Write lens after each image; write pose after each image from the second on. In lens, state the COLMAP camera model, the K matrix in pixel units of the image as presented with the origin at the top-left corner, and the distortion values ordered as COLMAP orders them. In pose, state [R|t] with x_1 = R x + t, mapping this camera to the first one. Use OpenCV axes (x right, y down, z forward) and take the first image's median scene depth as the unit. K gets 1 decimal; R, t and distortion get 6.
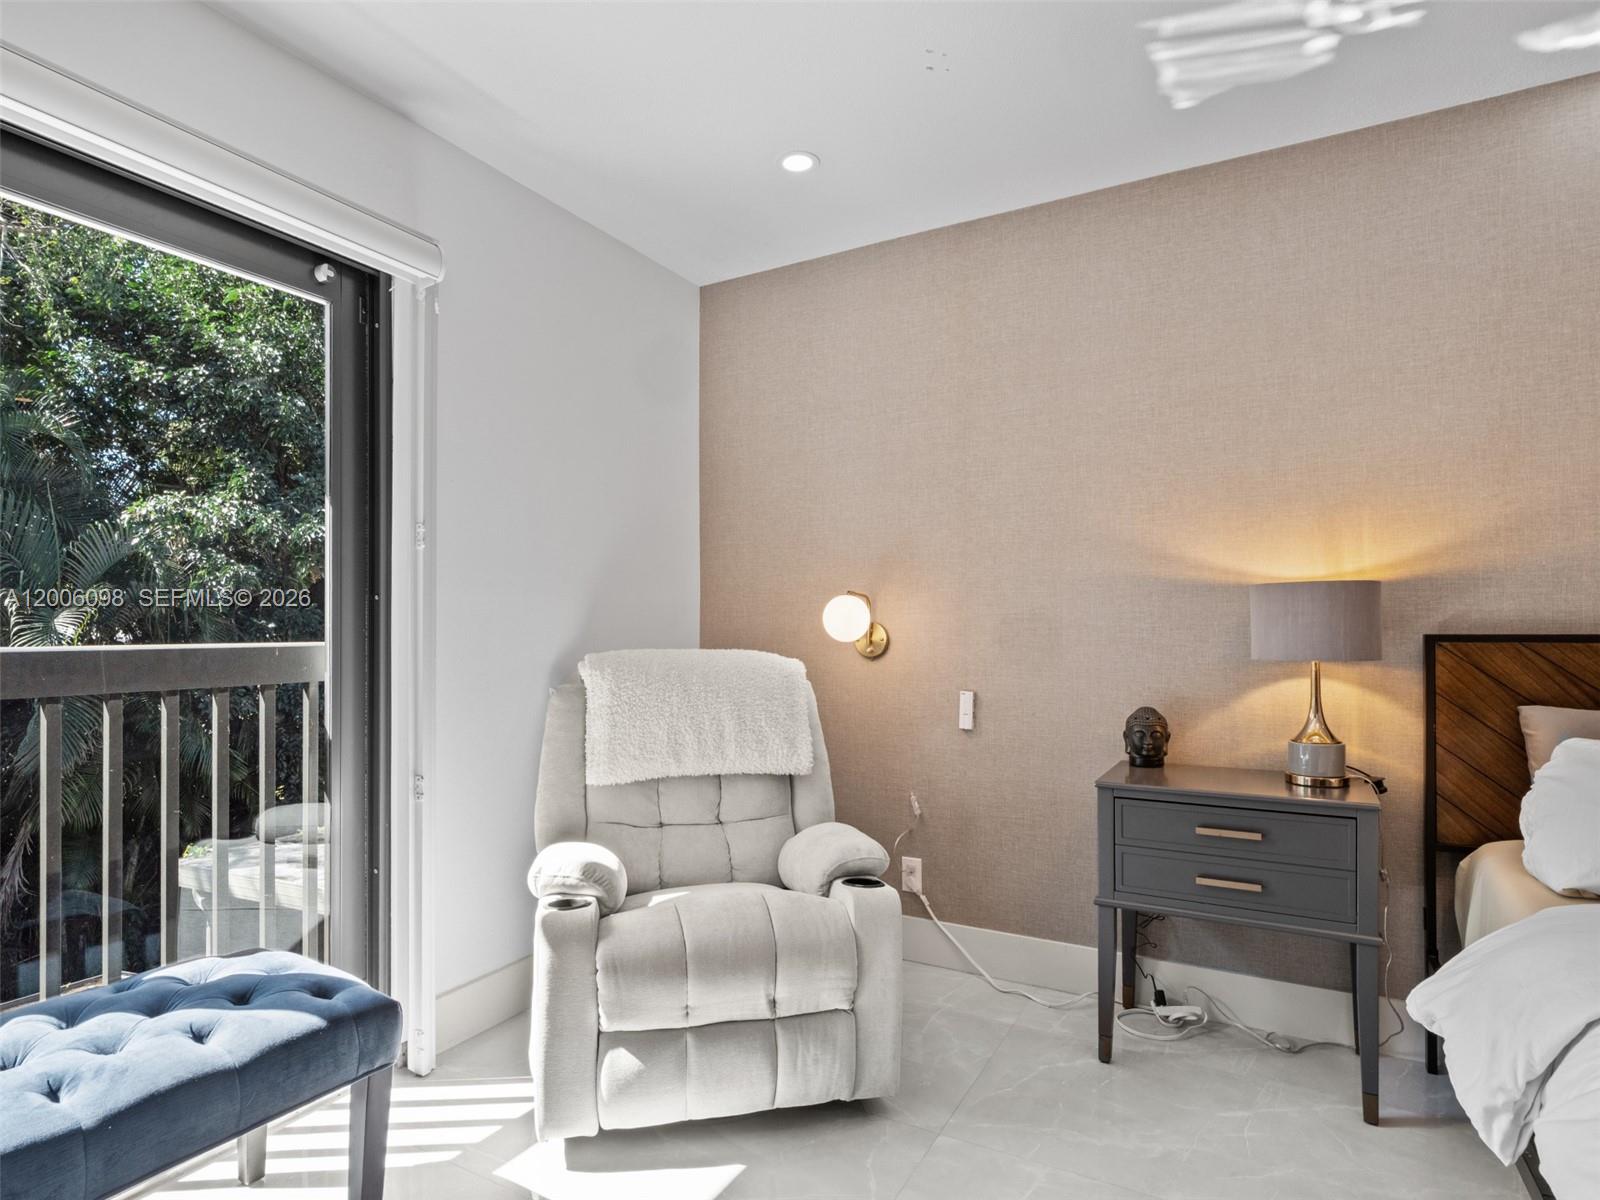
lens RADIAL K [[889.1, 0, 798.2], [0, 889.1, 633.4], [0, 0, 1]] dist [0.002997, 0.000941]
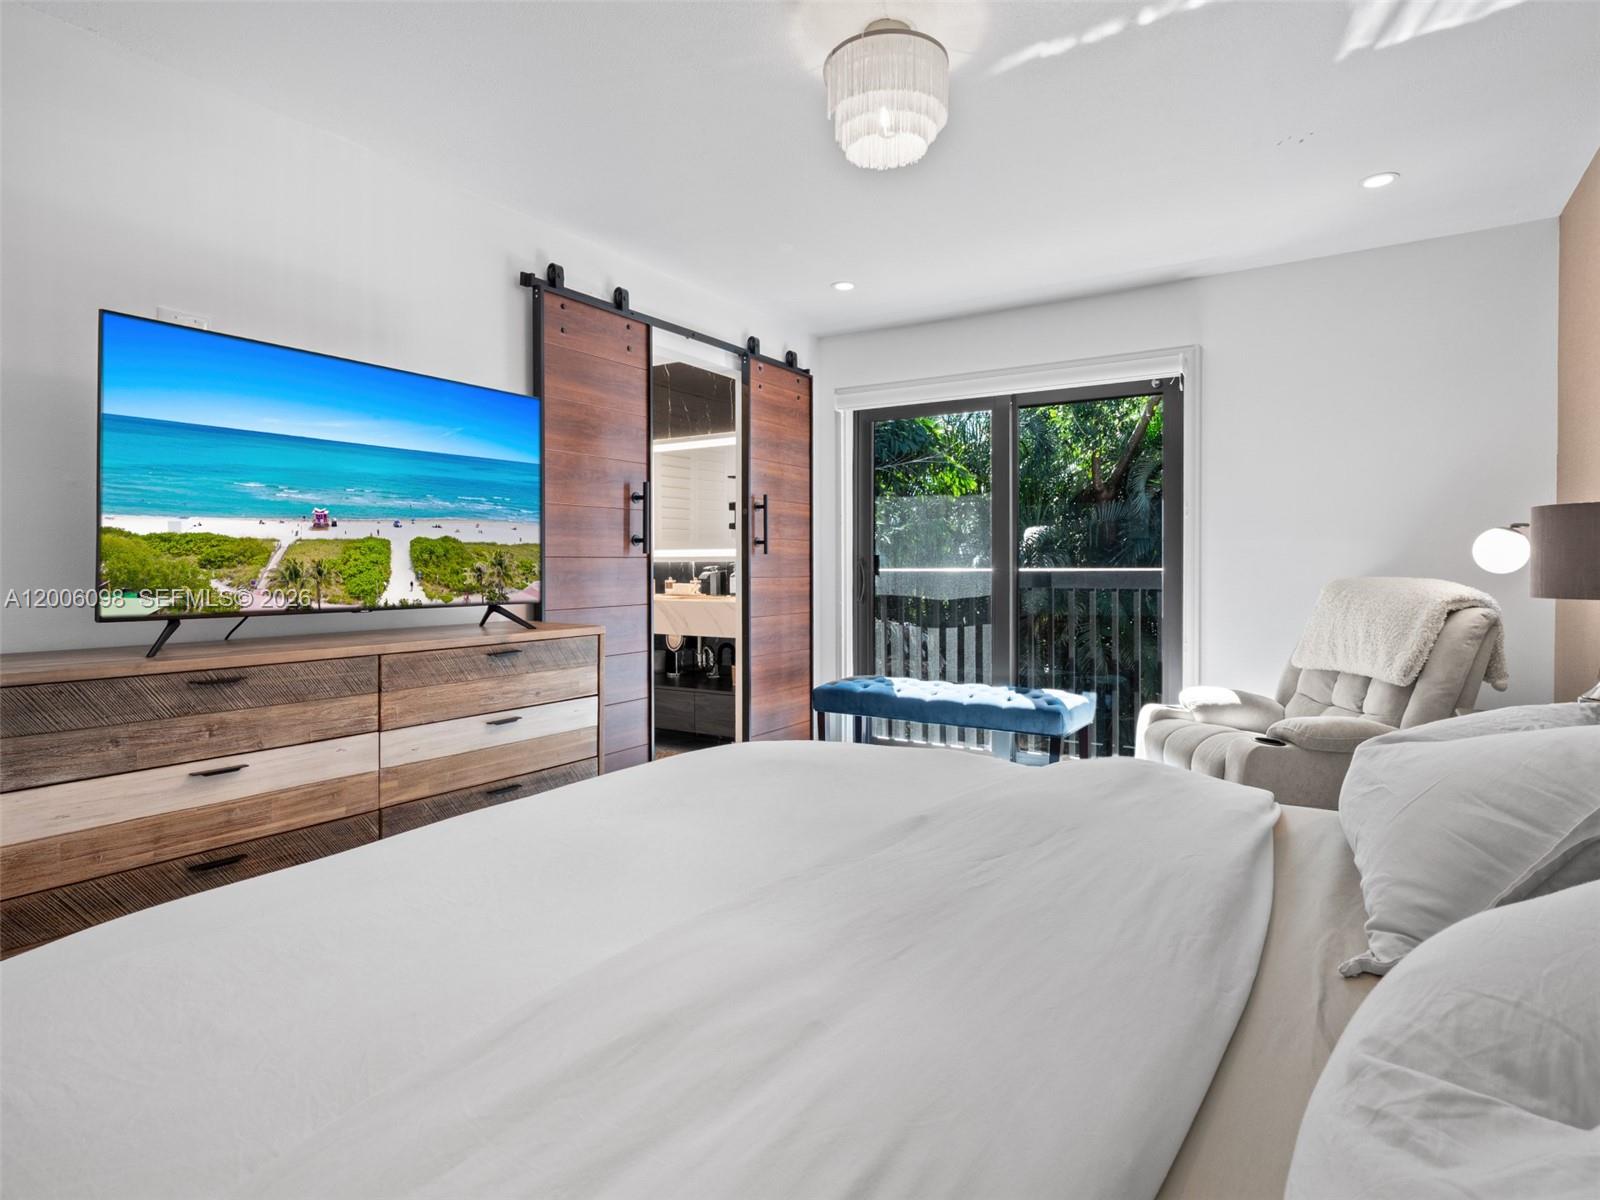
lens RADIAL K [[876.0, 0, 794.6], [0, 876.0, 578.4], [0, 0, 1]] dist [-0.001189, -0.000574]
pose [[-0.066239, 0.014635, -0.997696, 1.336538], [-0.007308, 0.999858, 0.015152, 0.007086], [0.997777, 0.008295, -0.066123, 0.285714]]
